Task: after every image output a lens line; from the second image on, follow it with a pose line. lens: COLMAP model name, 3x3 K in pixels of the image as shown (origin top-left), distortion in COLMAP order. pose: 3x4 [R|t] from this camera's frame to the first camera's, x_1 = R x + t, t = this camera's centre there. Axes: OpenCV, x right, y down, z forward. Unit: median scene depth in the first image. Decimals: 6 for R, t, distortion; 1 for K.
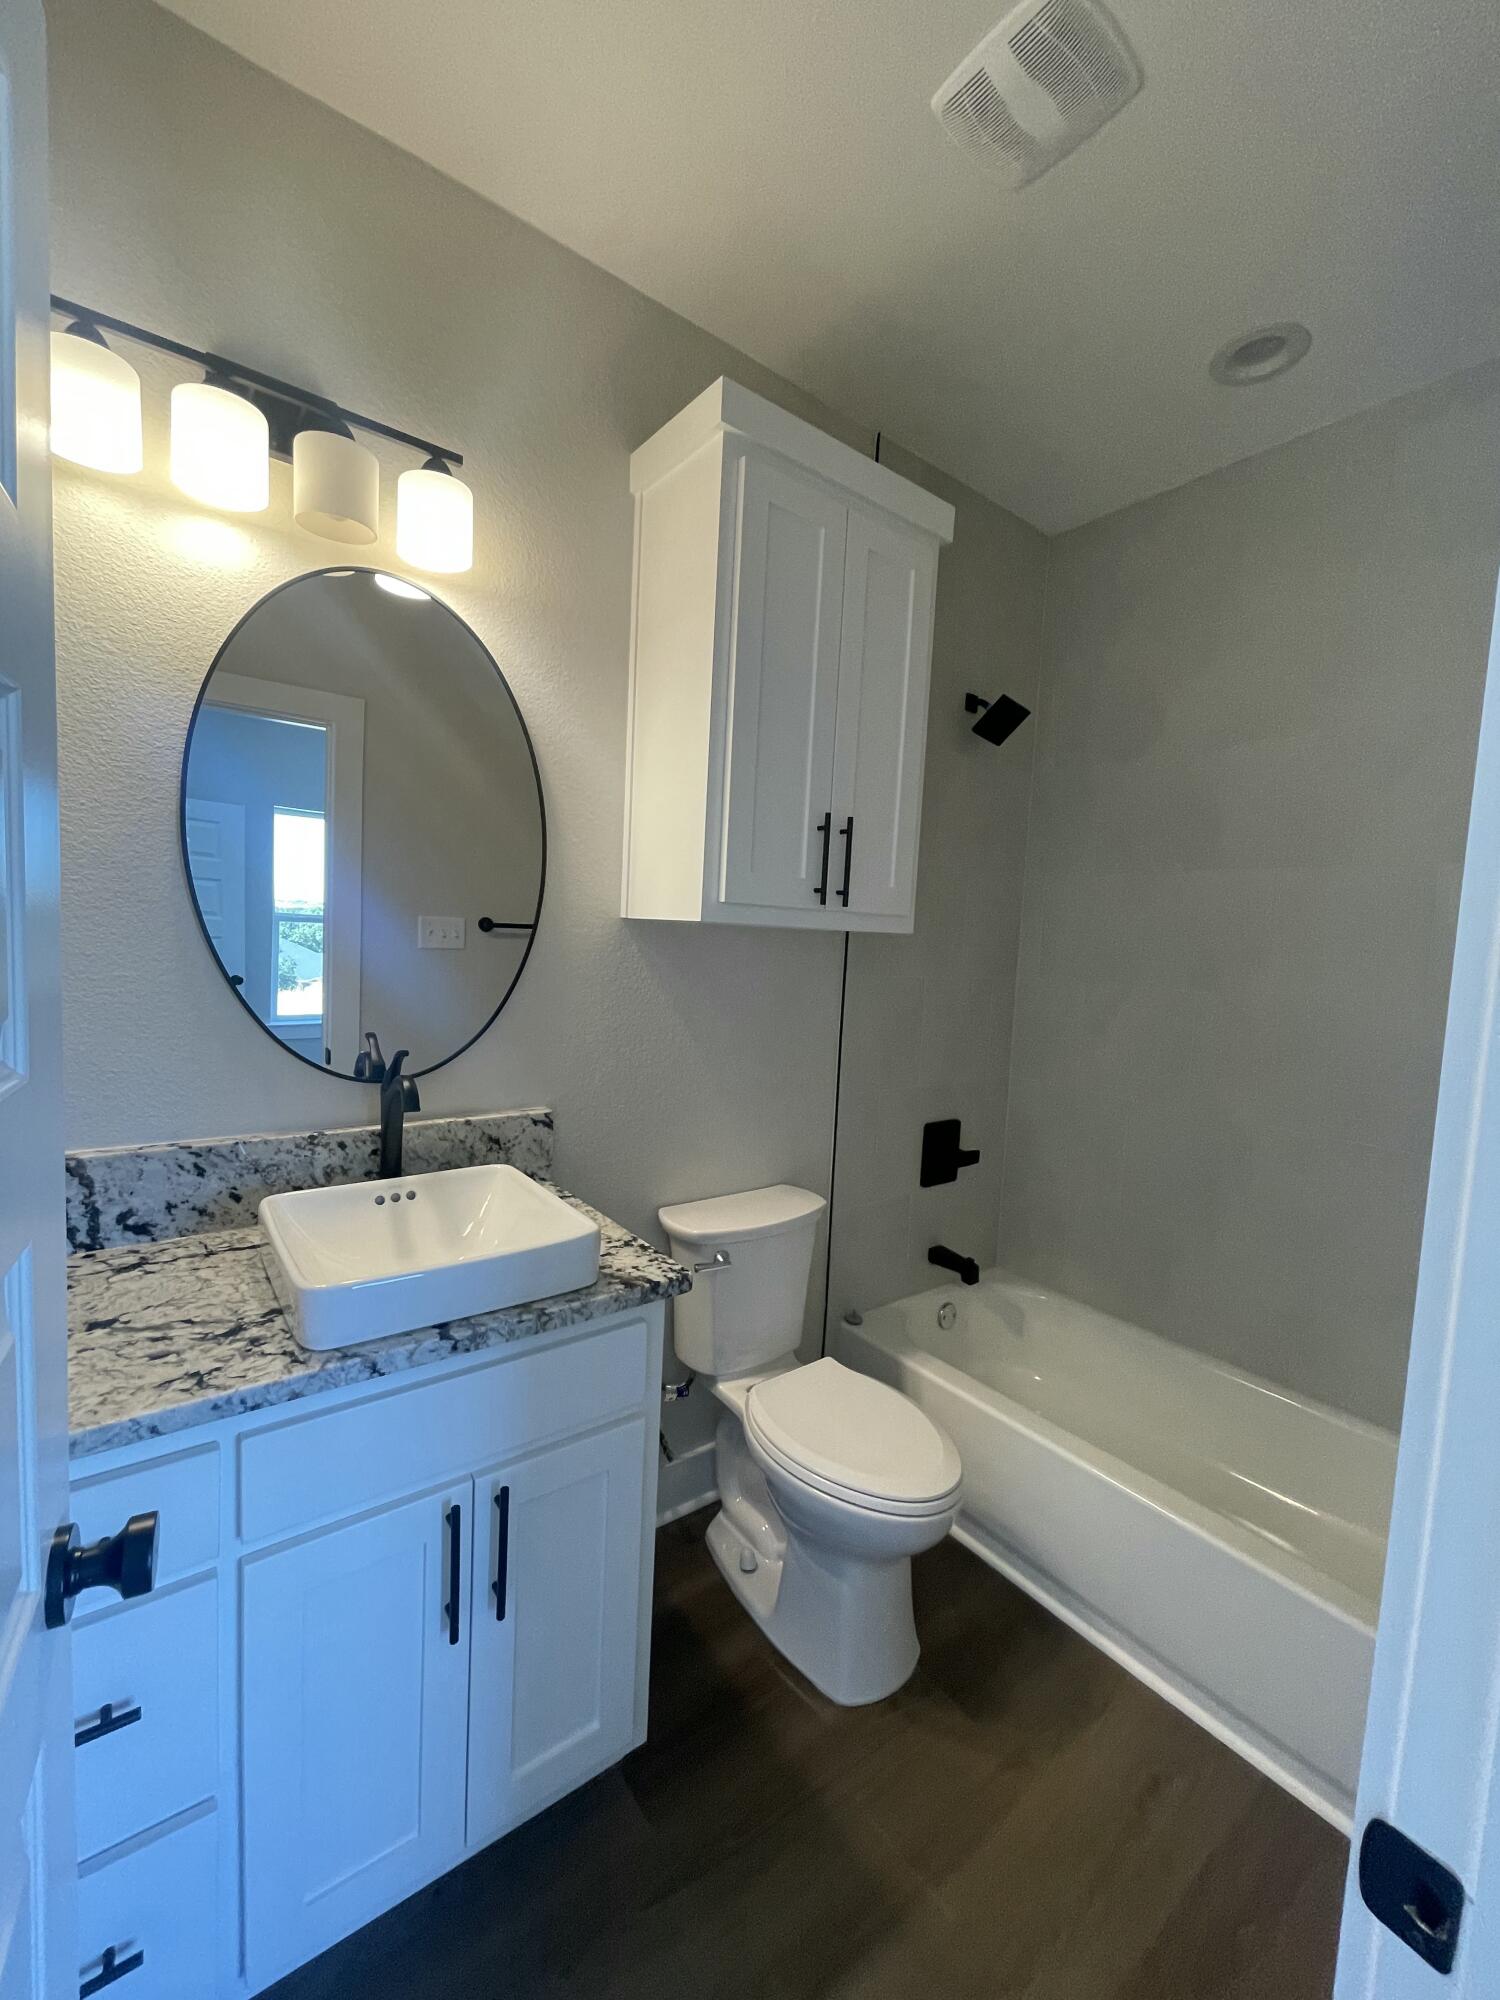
lens RADIAL K [[813.6, 0, 750.0], [0, 813.6, 1000.0], [0, 0, 1]] dist [-0.000567, -0.021920]
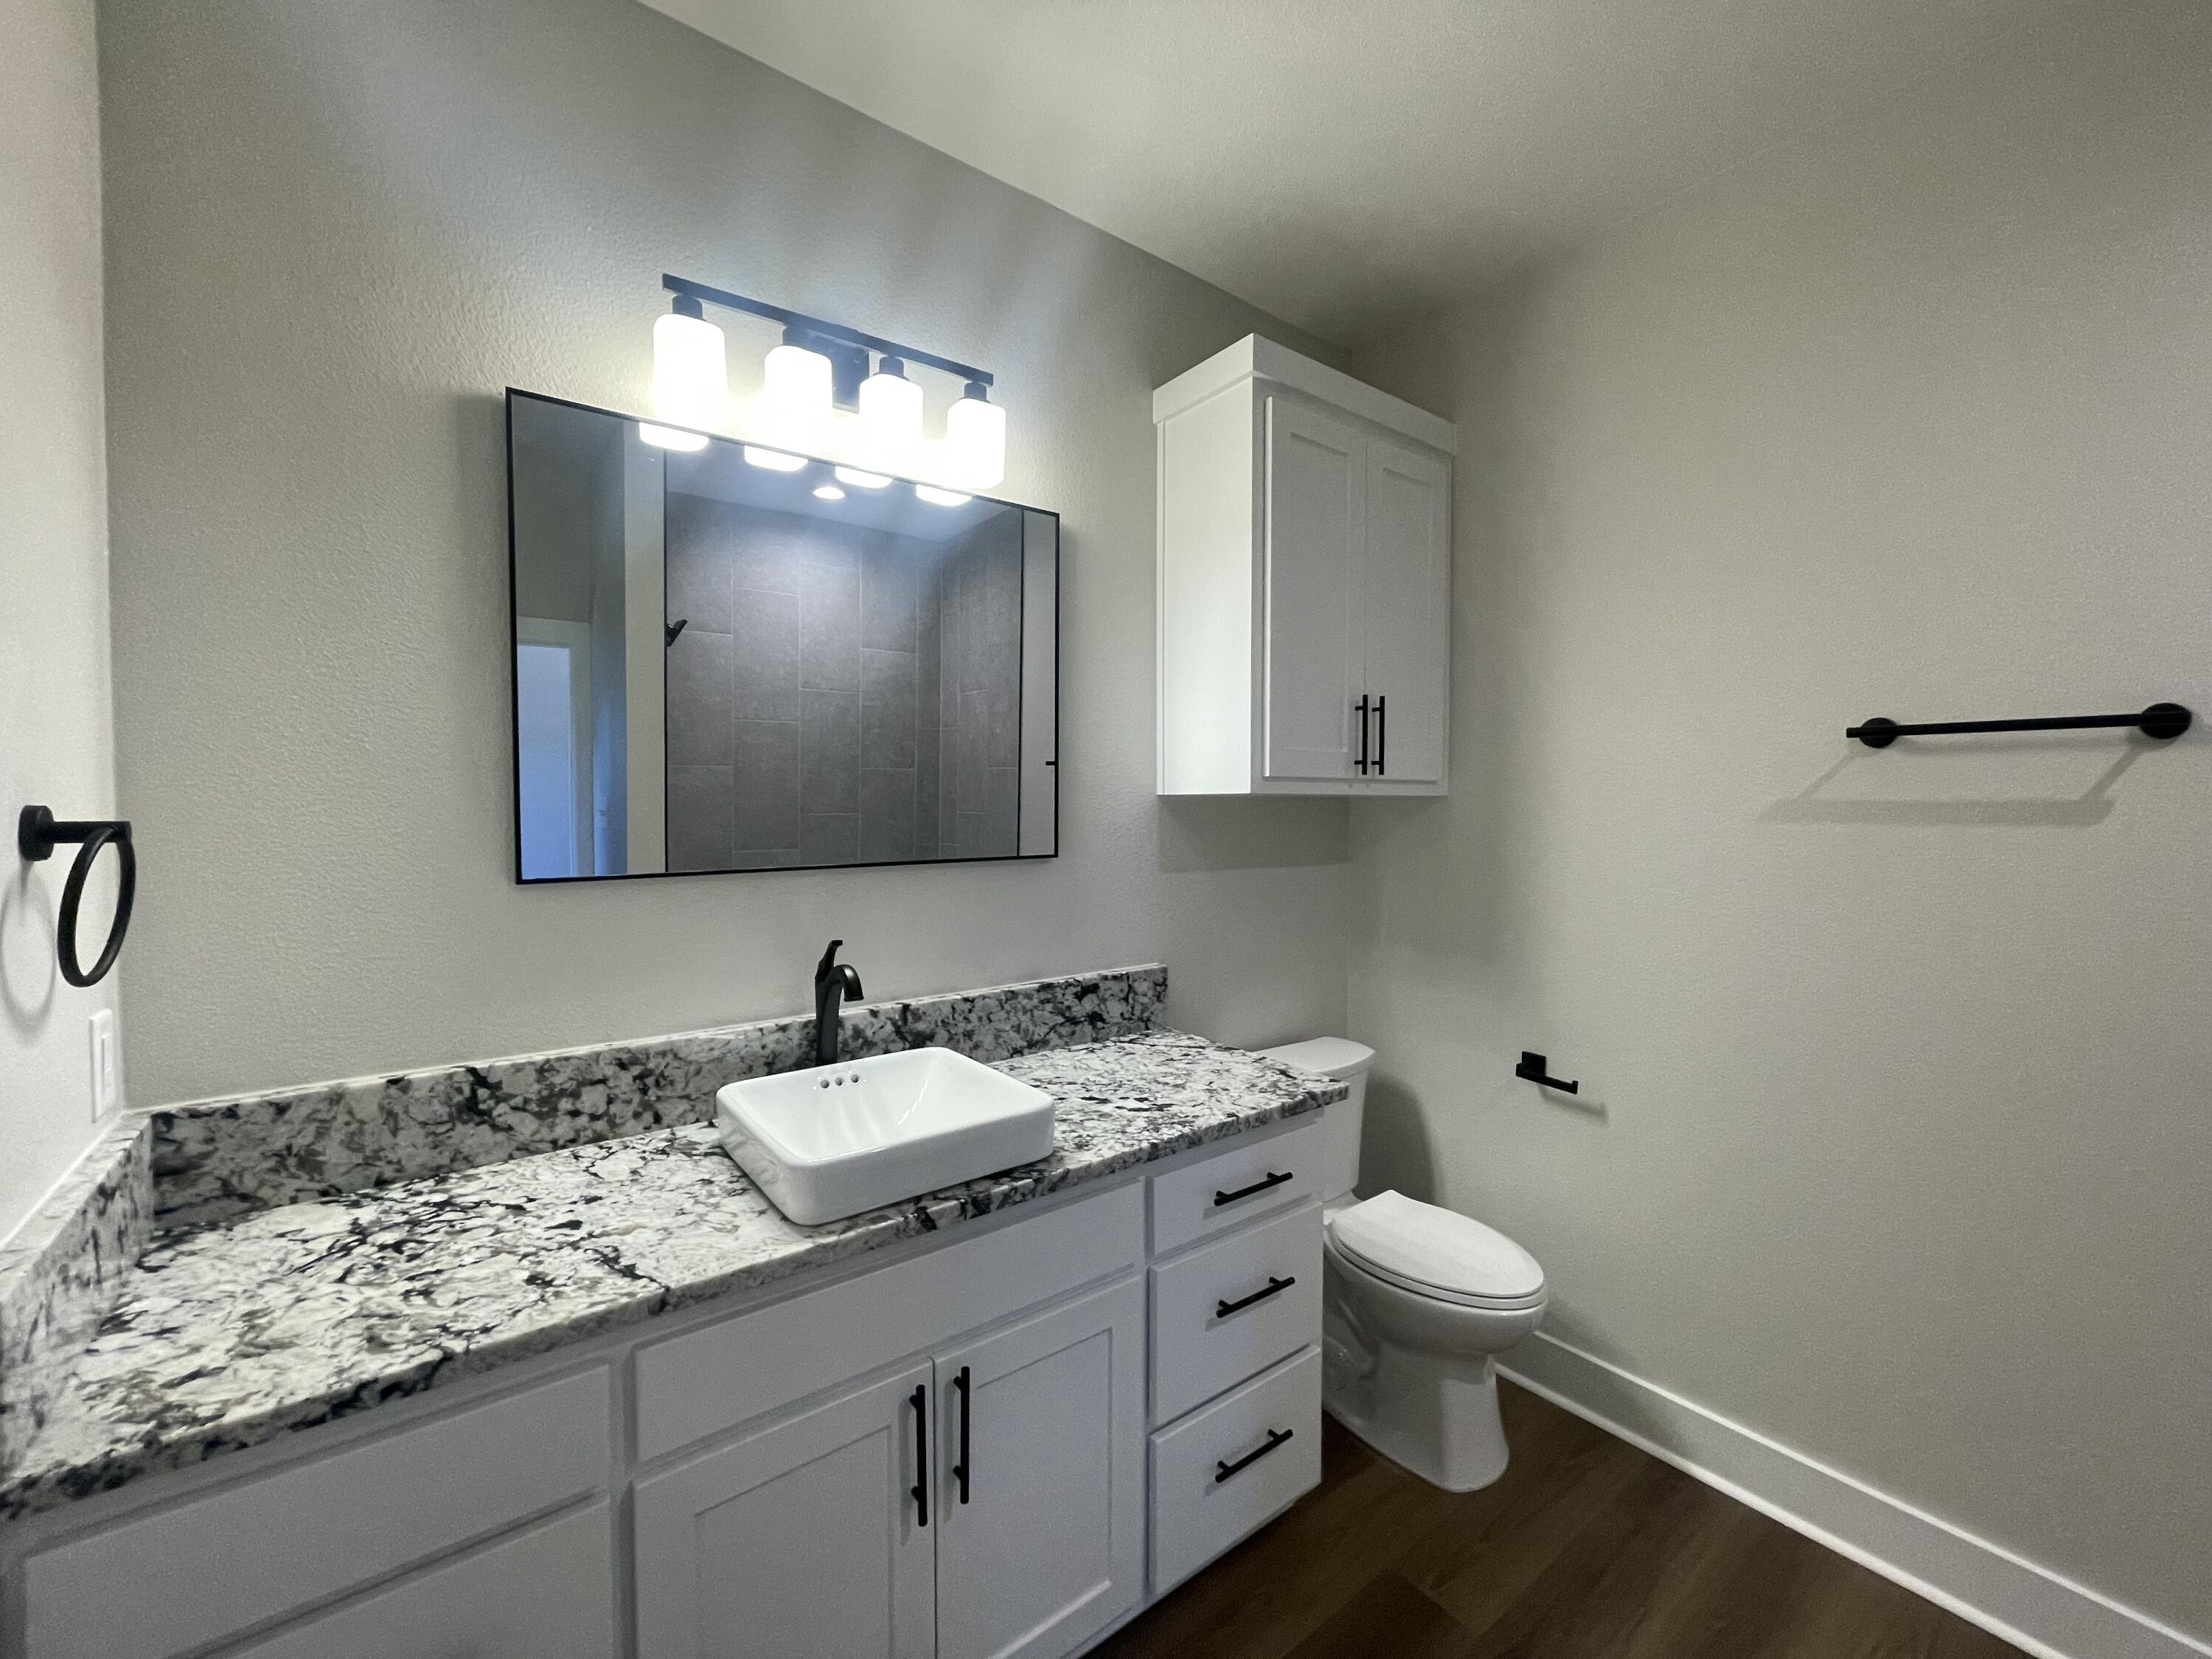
lens RADIAL K [[898.9, 0, 1106.0], [0, 898.9, 829.5], [0, 0, 1]] dist [-0.060810, 0.000008]
pose [[0.998804, -0.048542, 0.005877, -0.278228], [0.048739, 0.998008, -0.040054, -0.007166], [-0.003921, 0.040292, 0.999180, -0.243471]]
